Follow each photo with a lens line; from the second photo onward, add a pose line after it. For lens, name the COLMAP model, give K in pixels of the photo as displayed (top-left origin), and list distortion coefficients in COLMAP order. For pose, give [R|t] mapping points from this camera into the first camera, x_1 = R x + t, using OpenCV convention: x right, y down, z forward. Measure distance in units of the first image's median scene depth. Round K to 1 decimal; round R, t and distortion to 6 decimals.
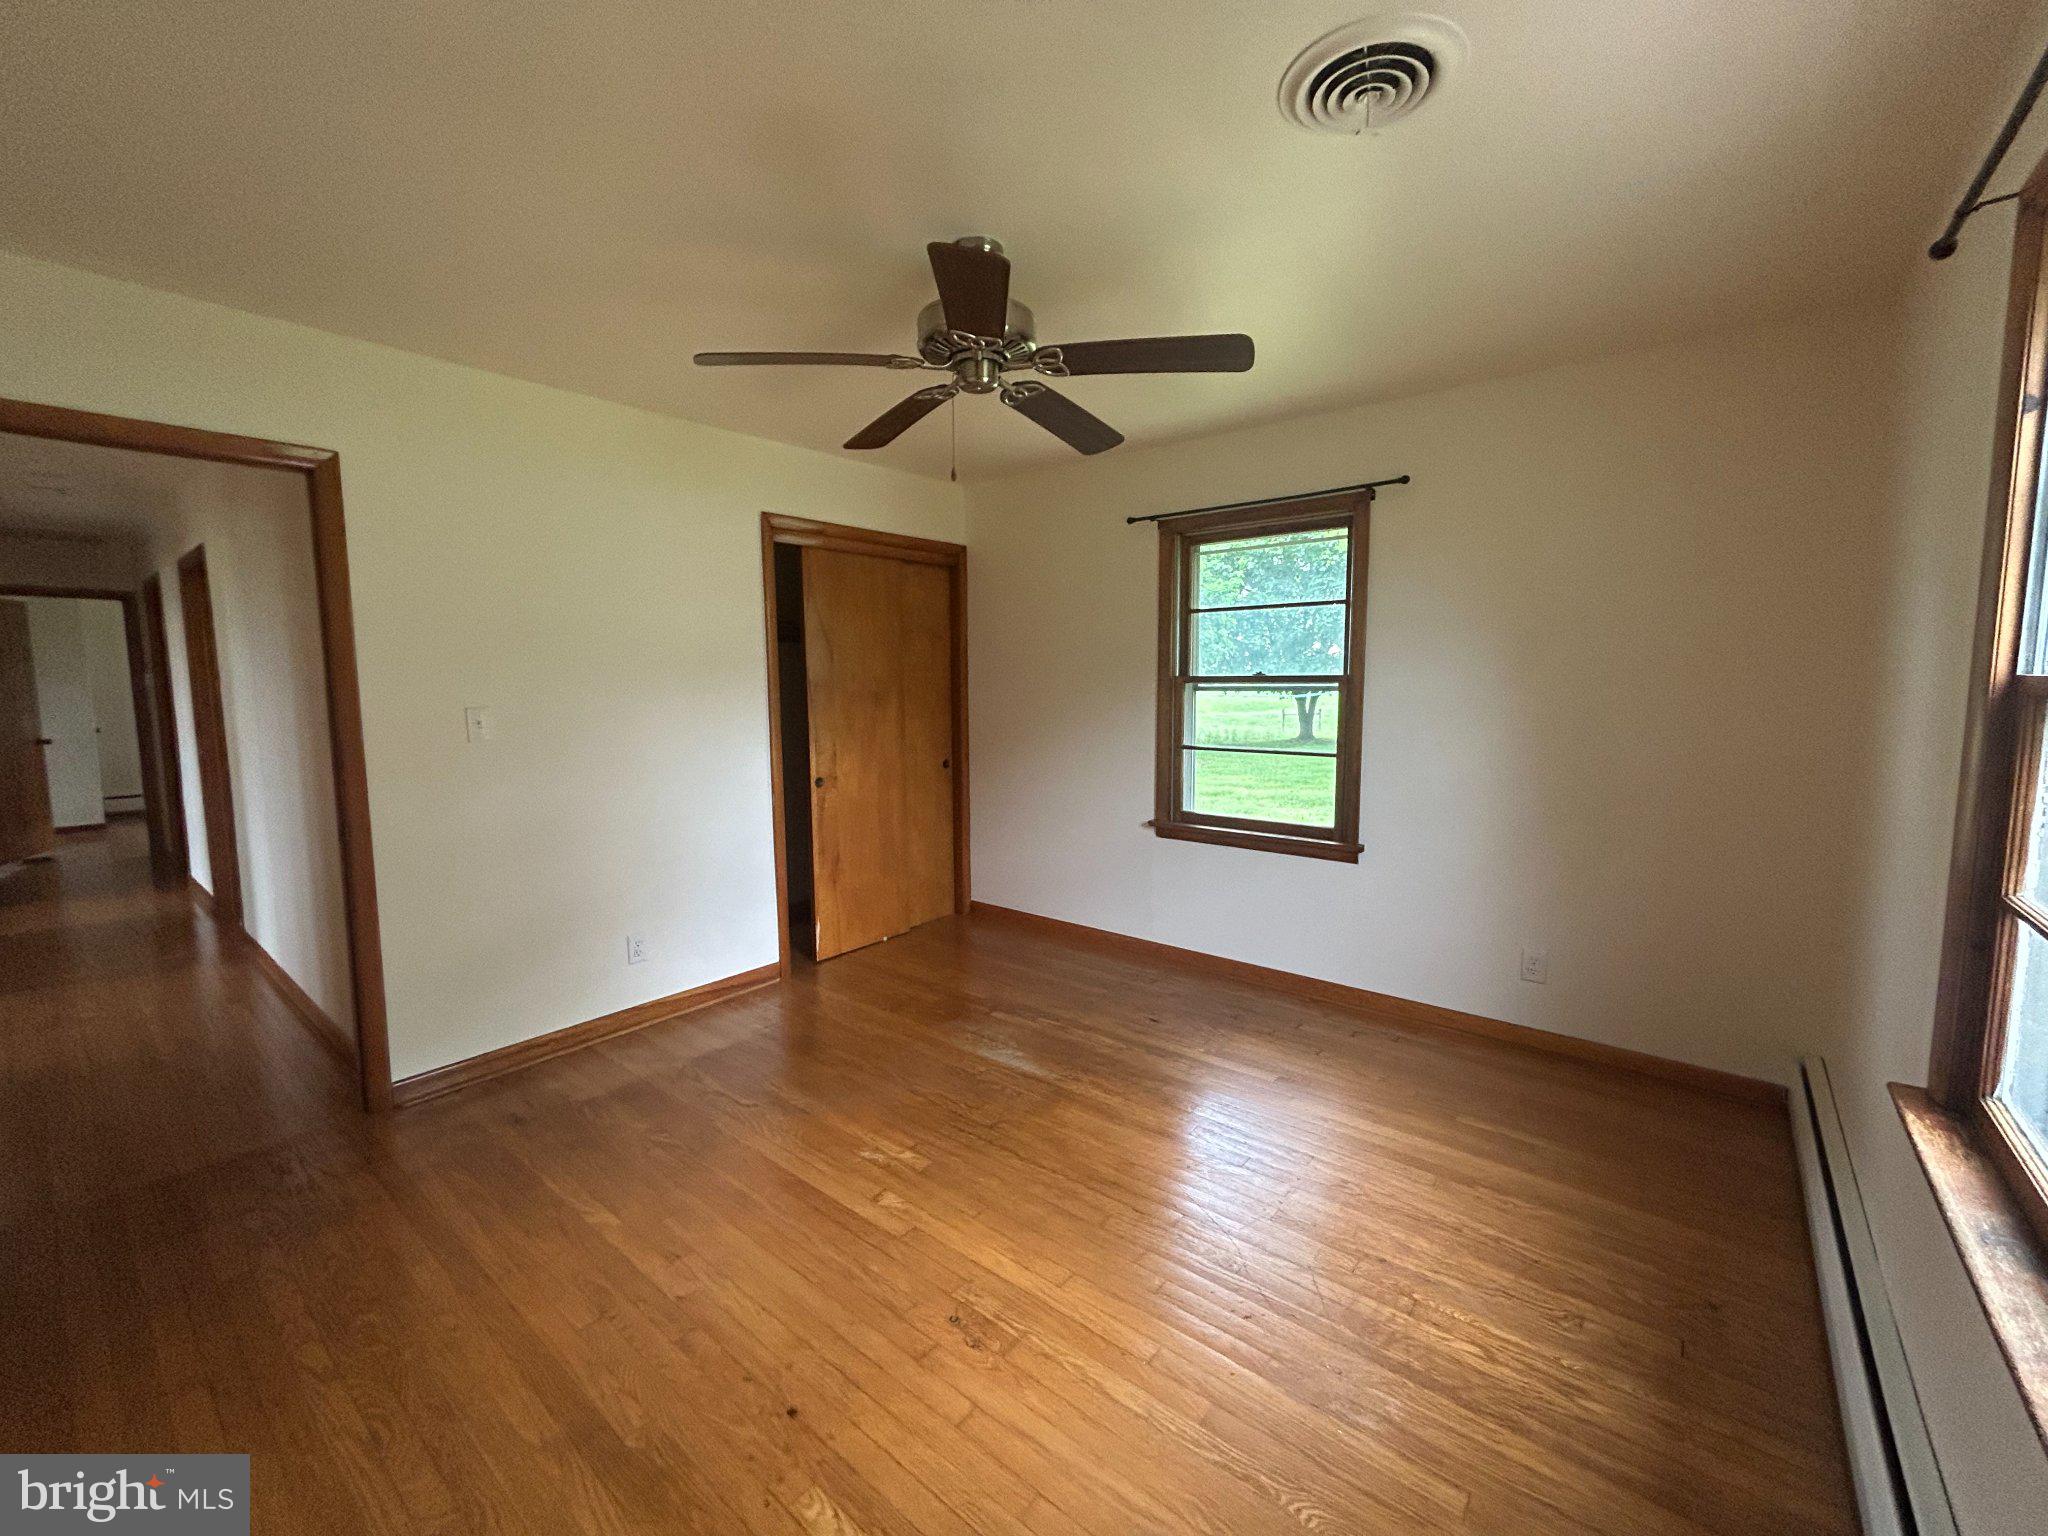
lens RADIAL K [[835.2, 0, 1017.8], [0, 835.2, 754.8], [0, 0, 1]] dist [0.023471, 0.000493]
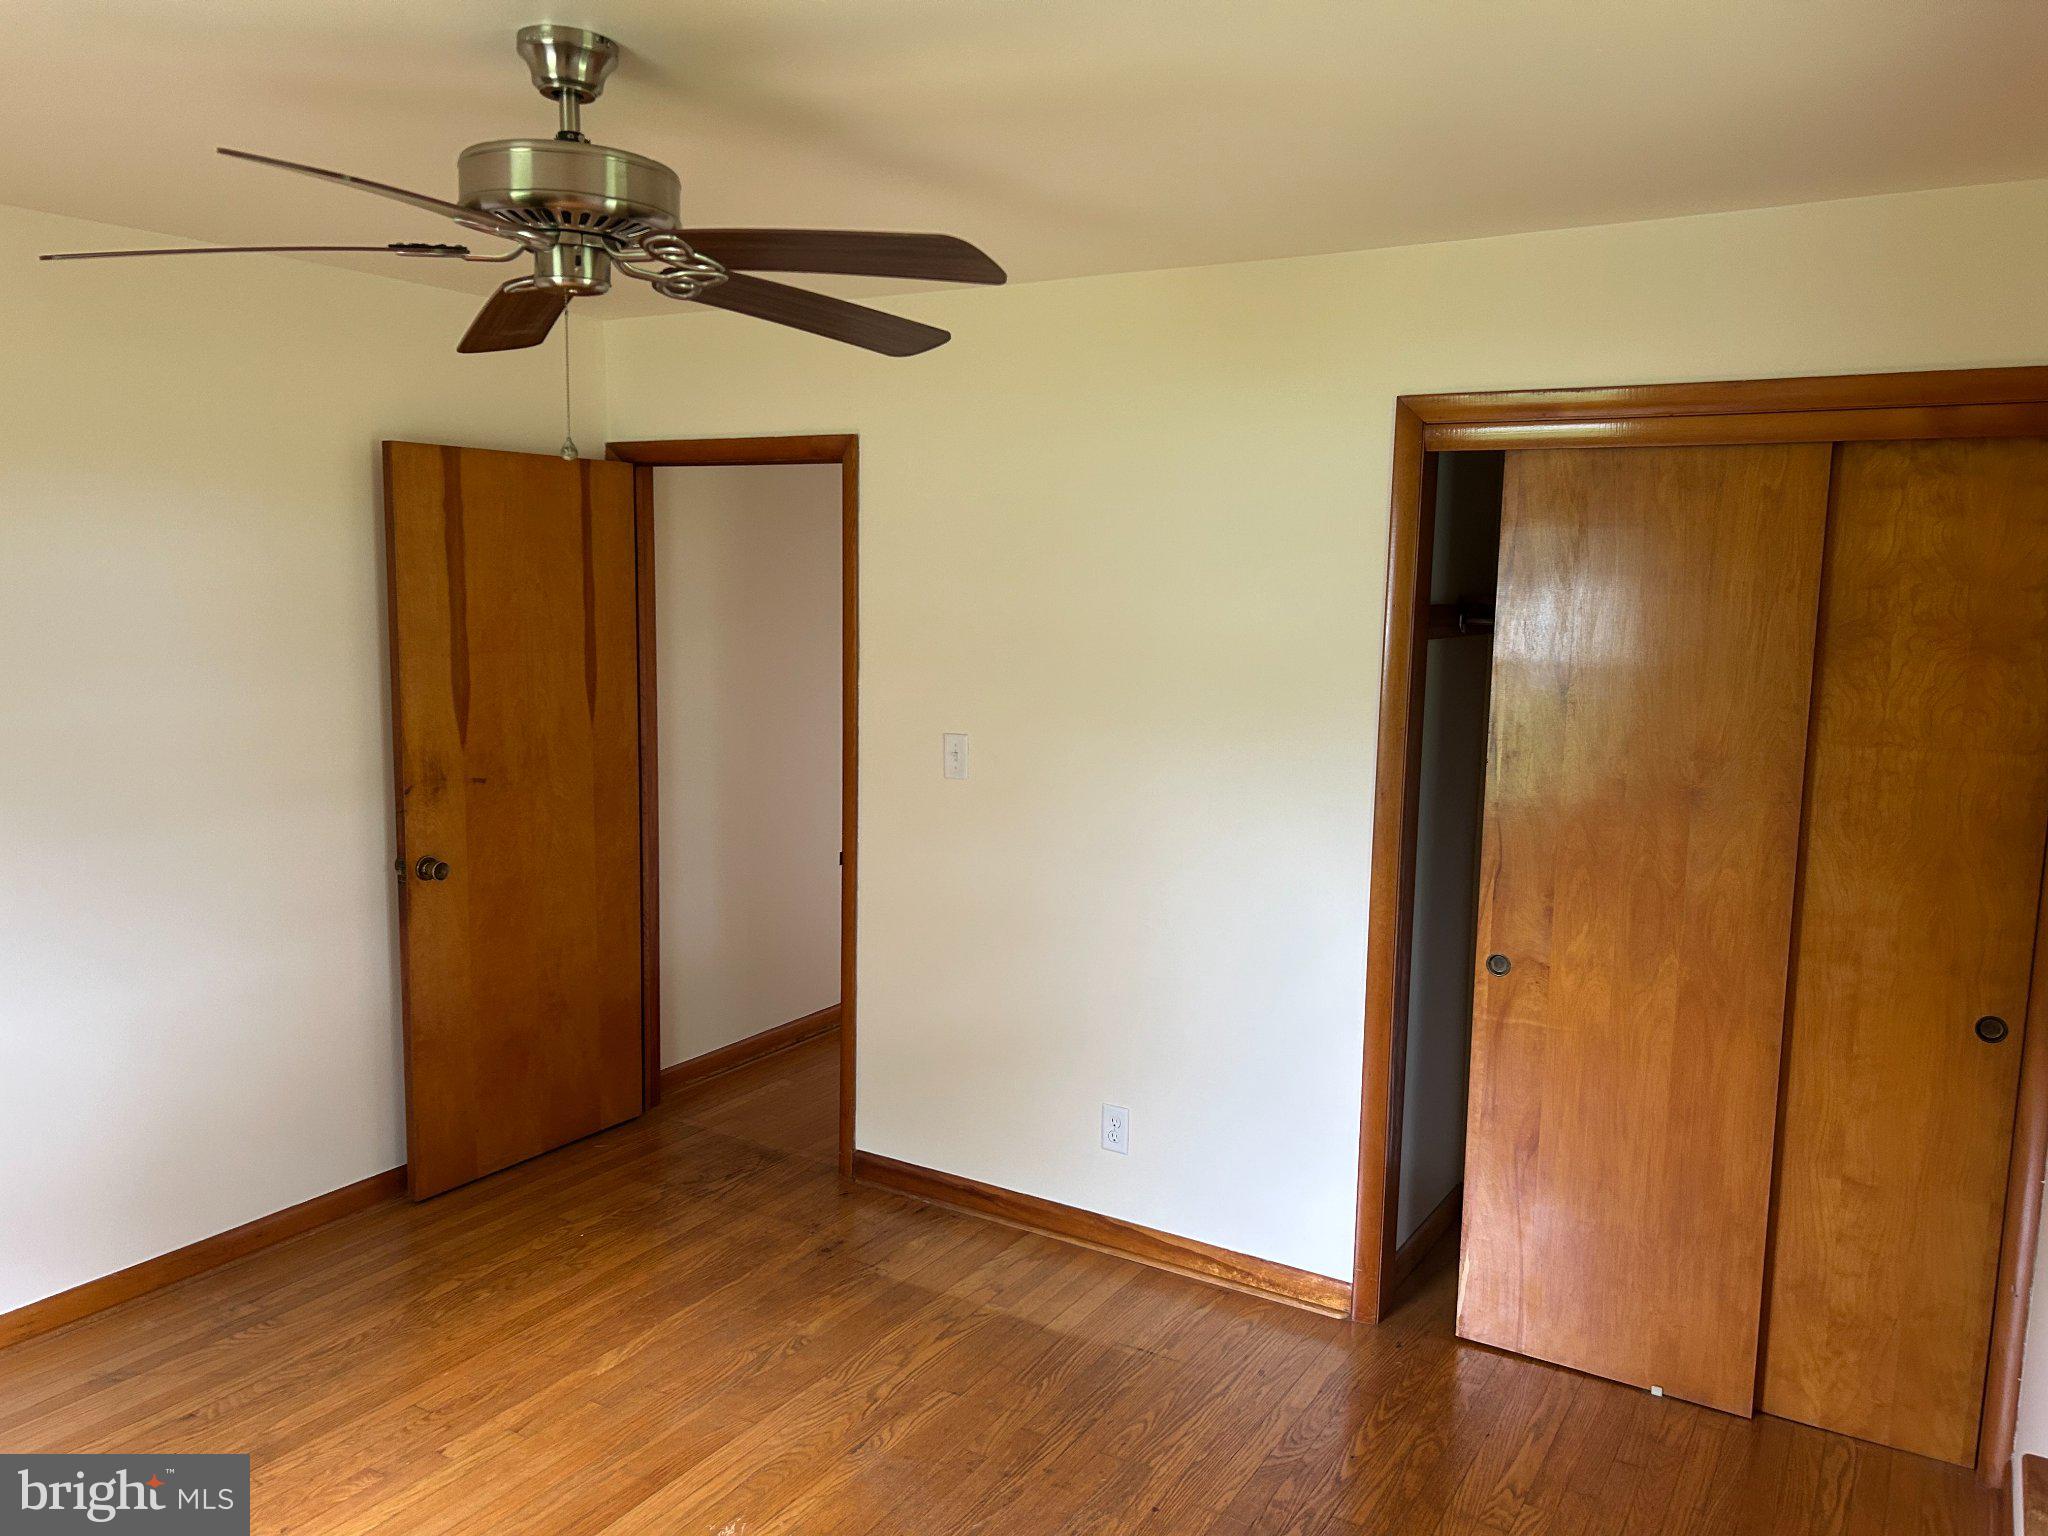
lens RADIAL K [[1546.0, 0, 1016.8], [0, 1546.0, 778.7], [0, 0, 1]] dist [0.057482, -0.047780]
pose [[0.131742, 0.138691, -0.981534, 0.521469], [-0.114246, 0.985690, 0.123944, -0.135513], [0.984679, 0.095808, 0.145702, 0.580654]]
